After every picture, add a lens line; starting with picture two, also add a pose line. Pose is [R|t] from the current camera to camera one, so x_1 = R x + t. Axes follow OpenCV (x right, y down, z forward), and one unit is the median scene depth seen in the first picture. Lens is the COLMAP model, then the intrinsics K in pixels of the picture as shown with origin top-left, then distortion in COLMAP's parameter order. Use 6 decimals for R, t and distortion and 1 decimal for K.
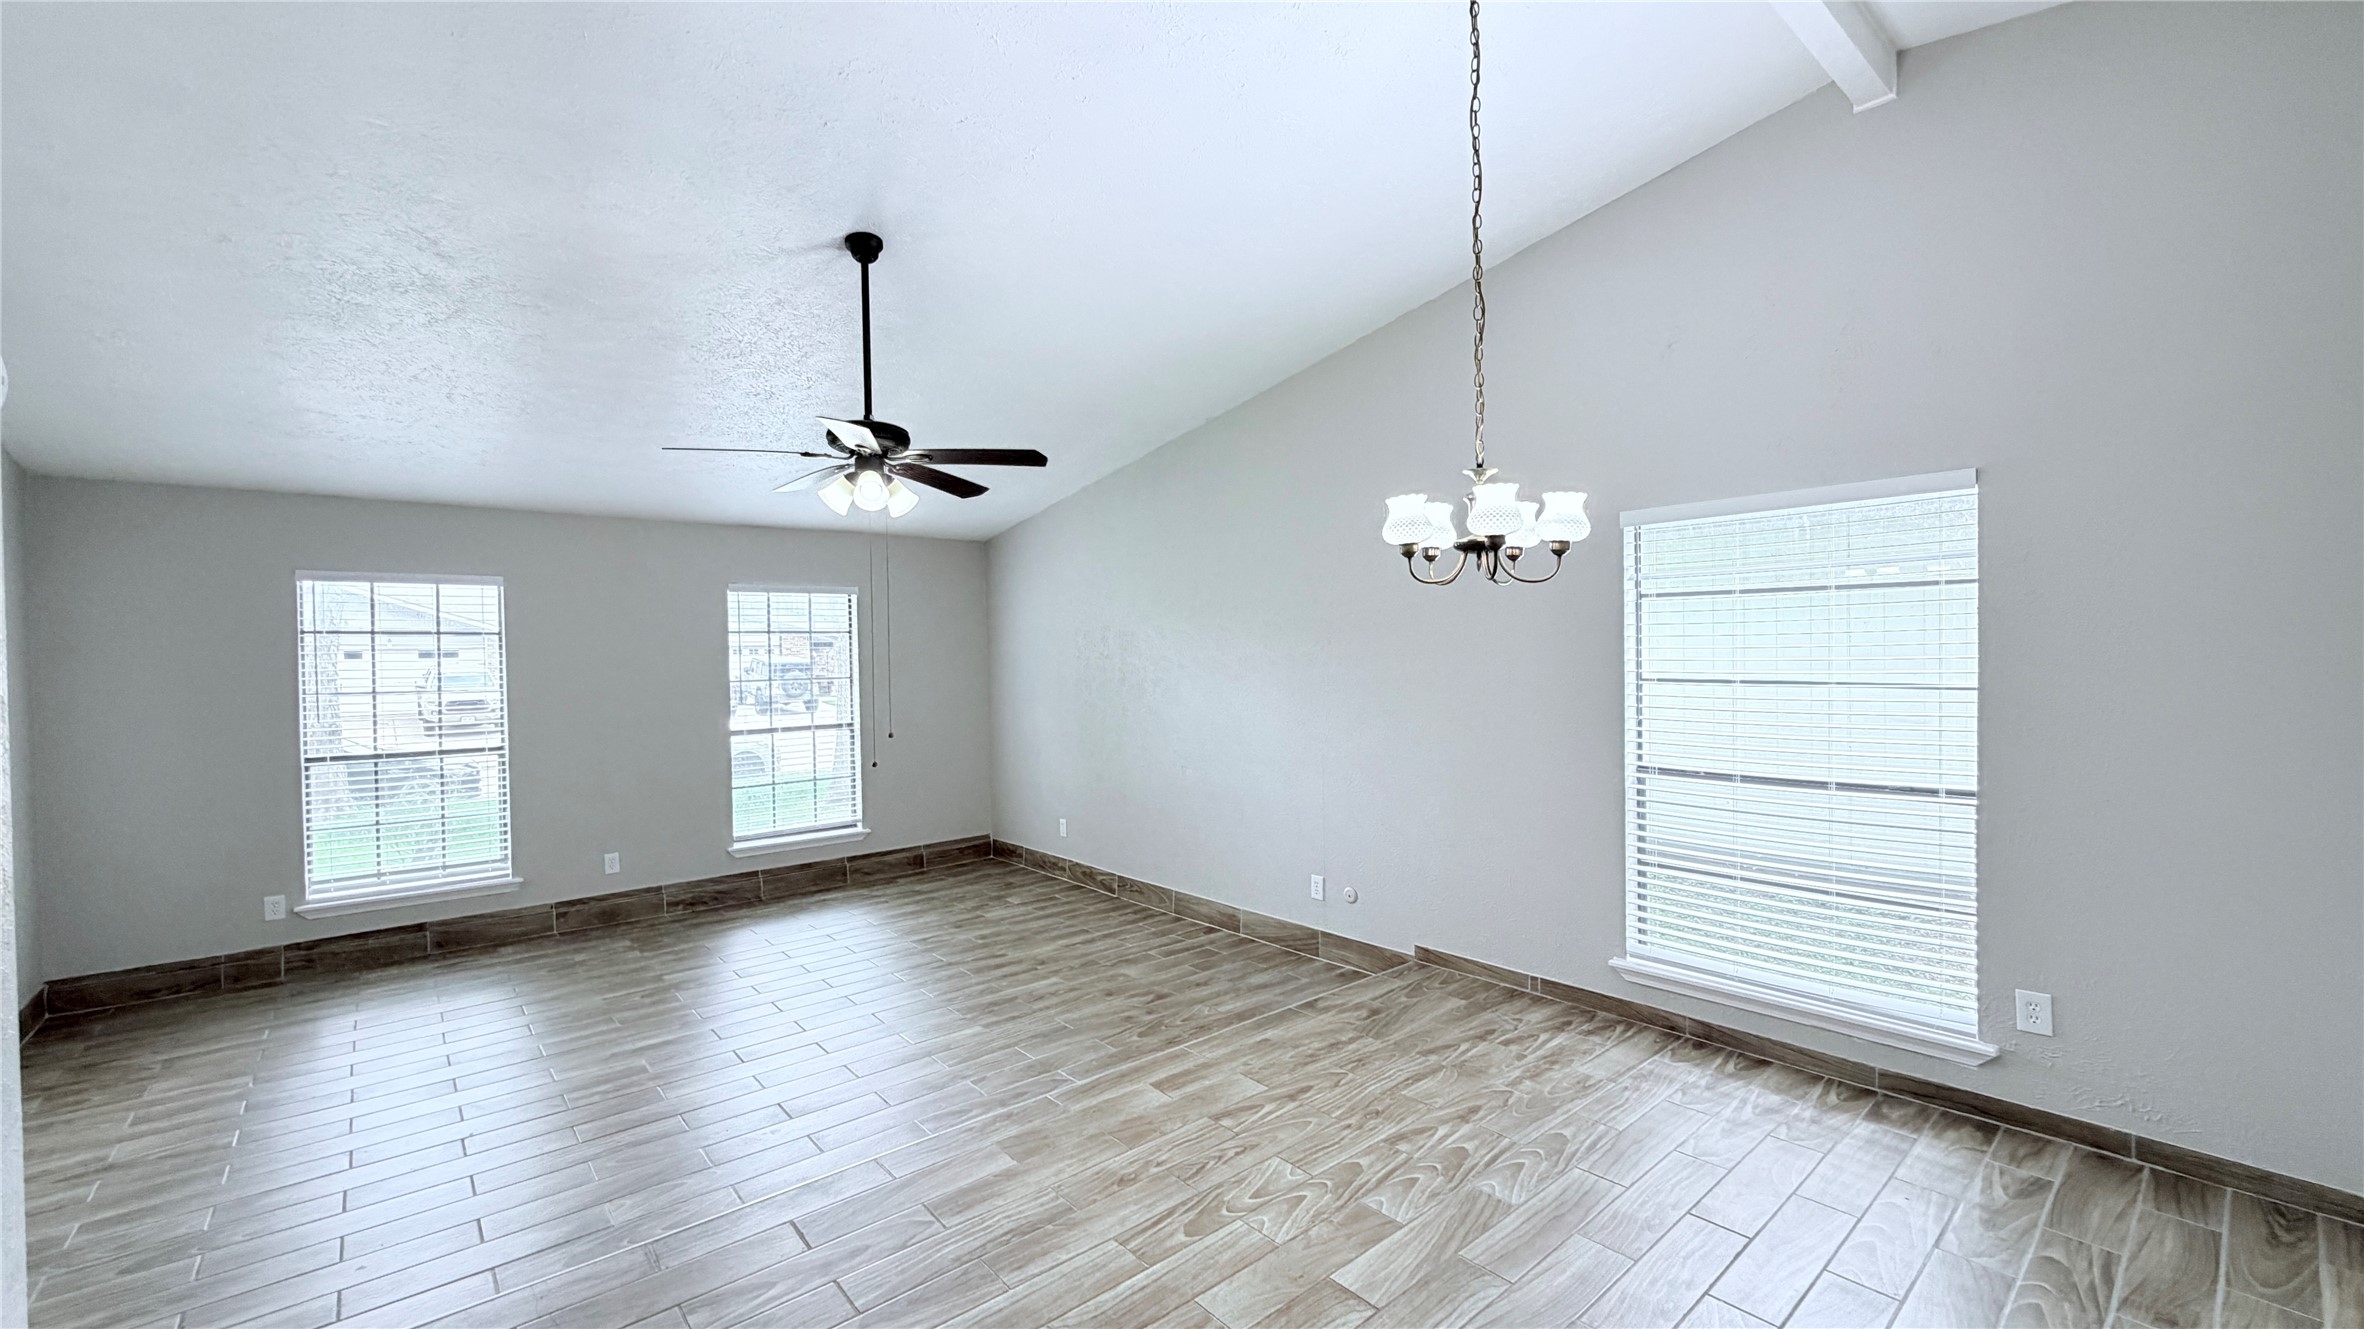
lens RADIAL K [[943.7, 0, 1175.2], [0, 943.7, 665.7], [0, 0, 1]] dist [0.000549, 0.000131]
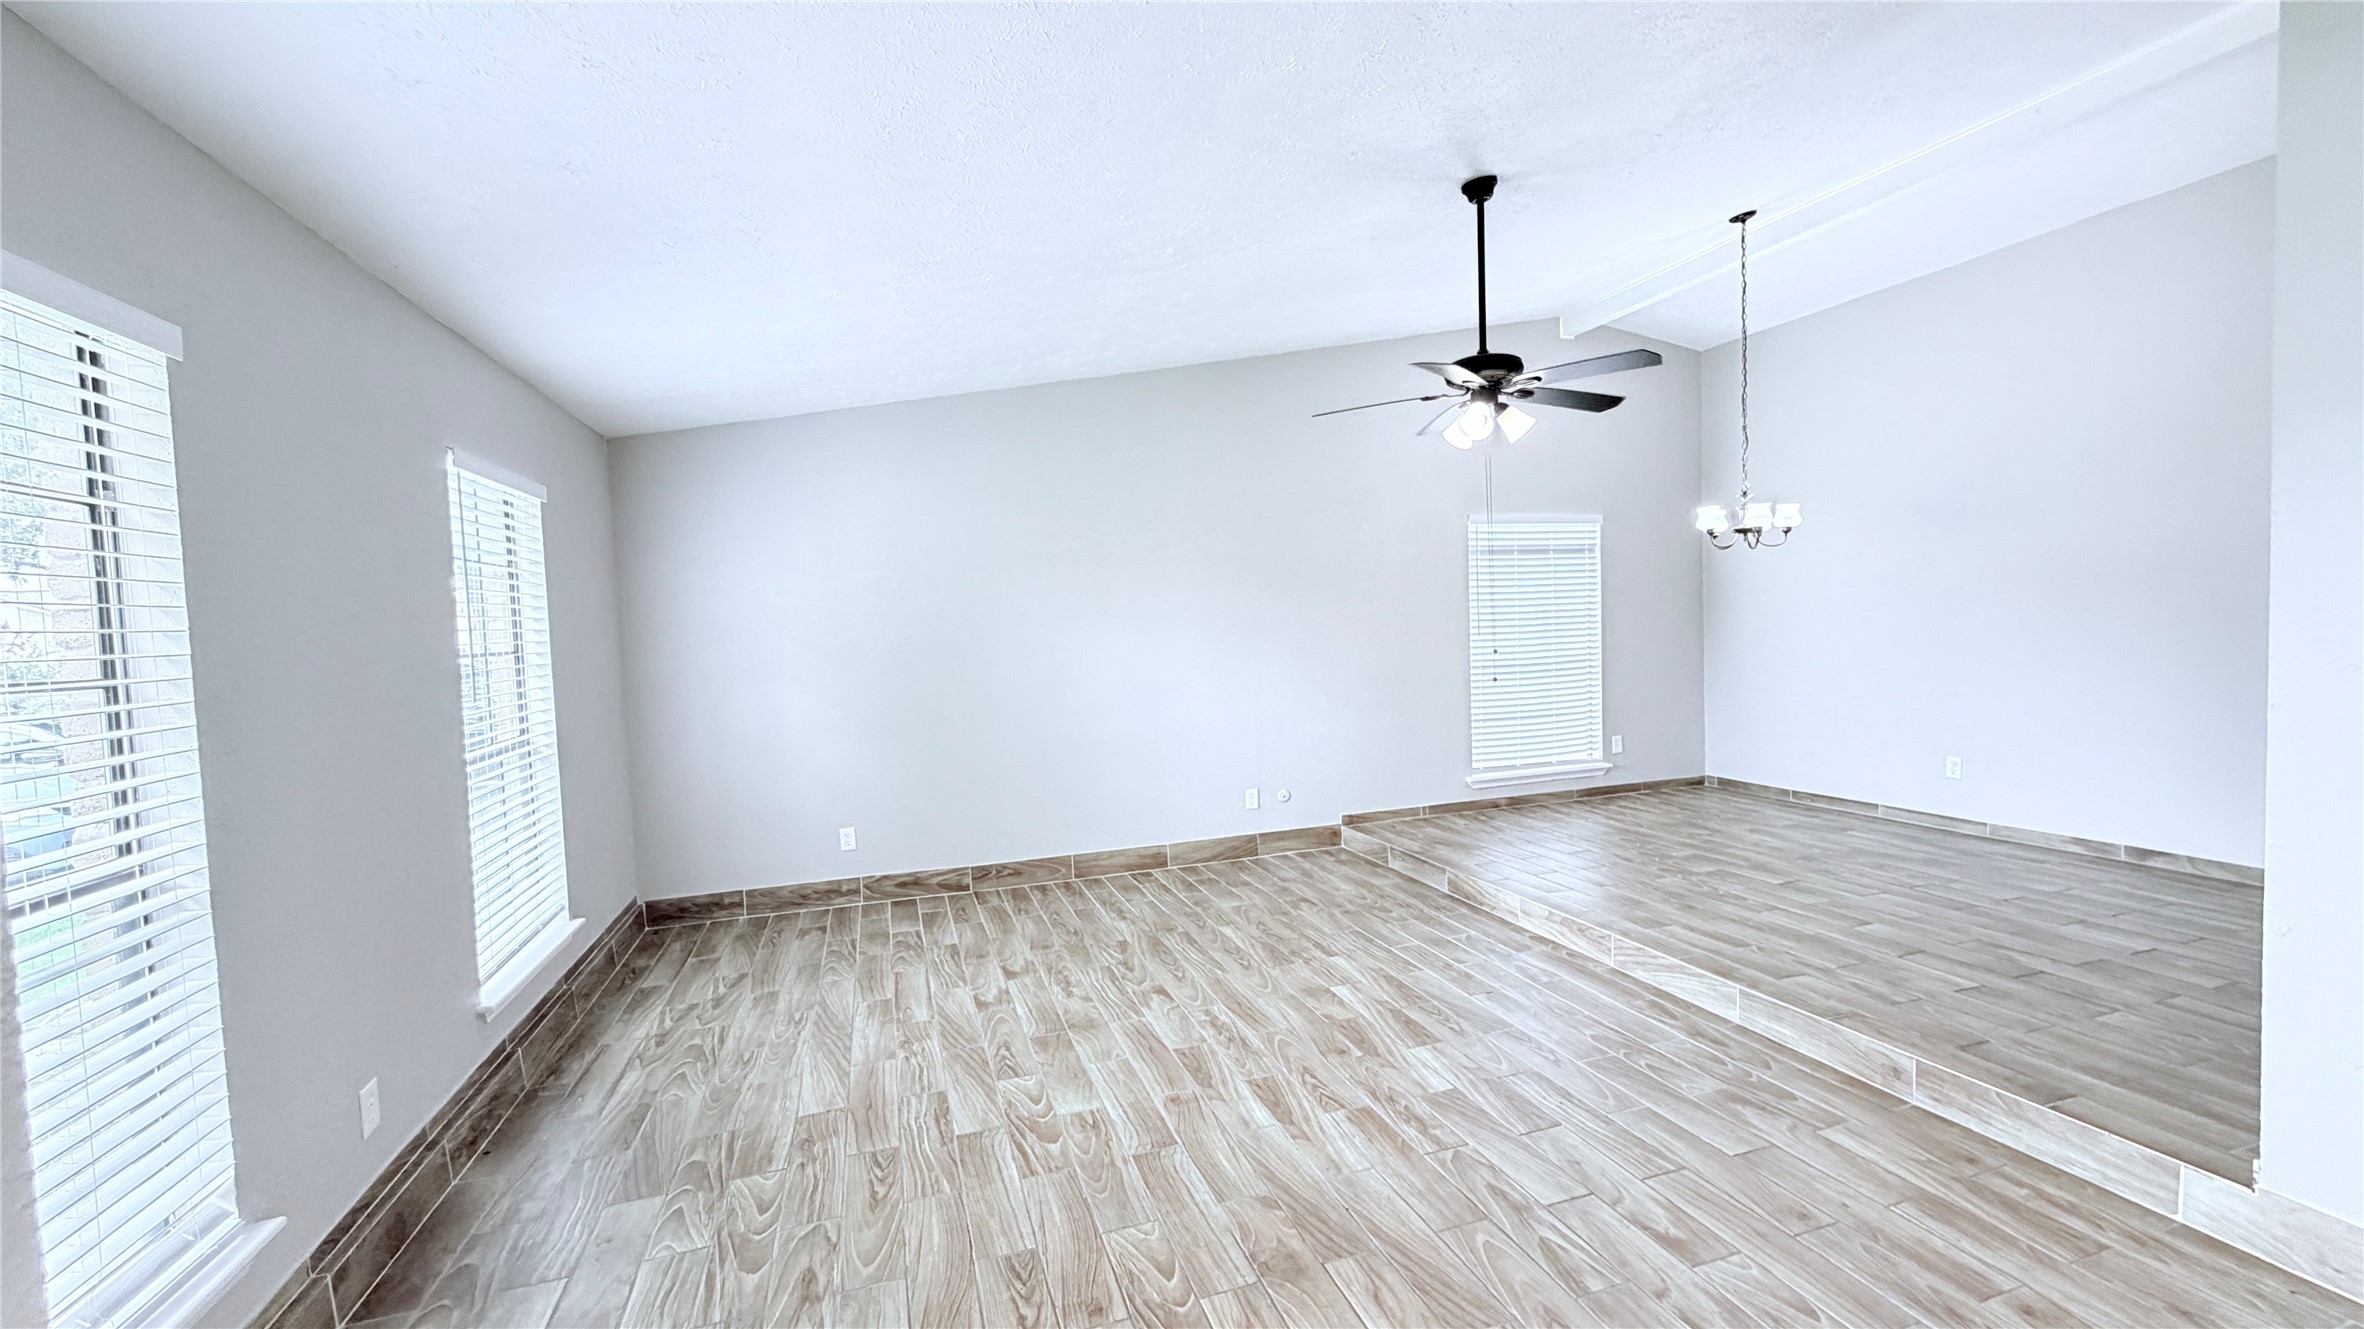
lens RADIAL K [[943.7, 0, 1175.2], [0, 943.7, 665.7], [0, 0, 1]] dist [0.000549, 0.000131]
pose [[0.386000, -0.040721, 0.921600, -1.101392], [0.043022, 0.998733, 0.026110, 0.034678], [-0.921495, 0.029571, 0.387263, 0.698284]]
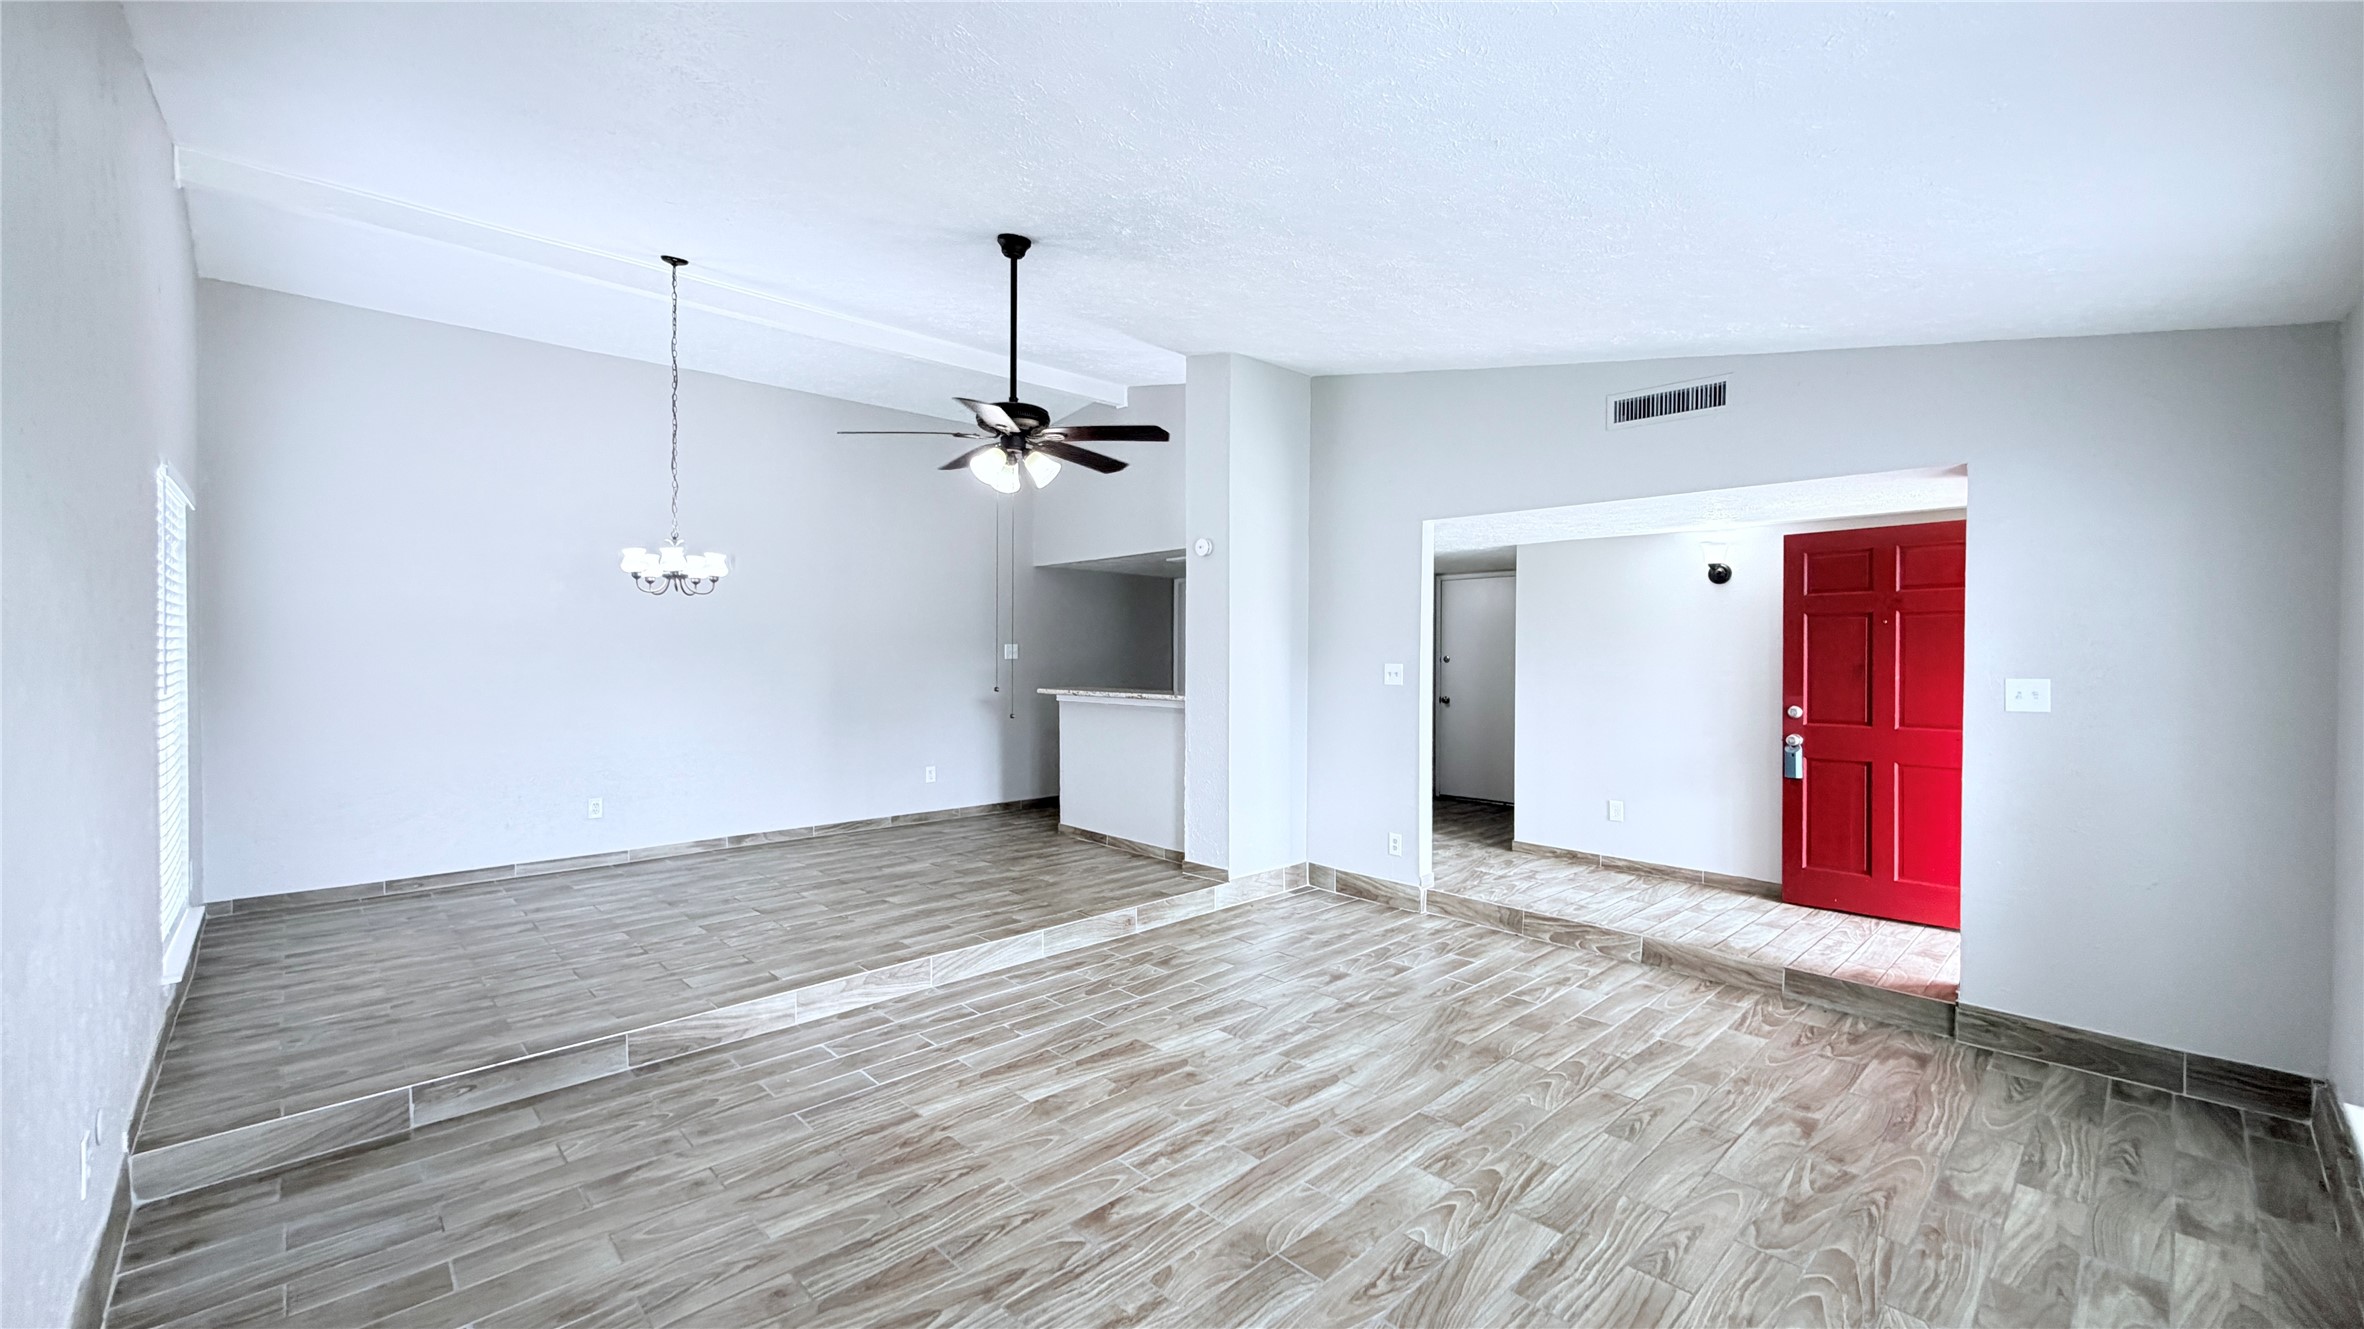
lens RADIAL K [[943.7, 0, 1175.2], [0, 943.7, 665.7], [0, 0, 1]] dist [0.000549, 0.000131]
pose [[-0.998492, 0.012856, -0.053374, -0.342190], [0.011351, 0.999532, 0.028405, 0.012264], [0.053714, 0.027756, -0.998171, 1.608178]]
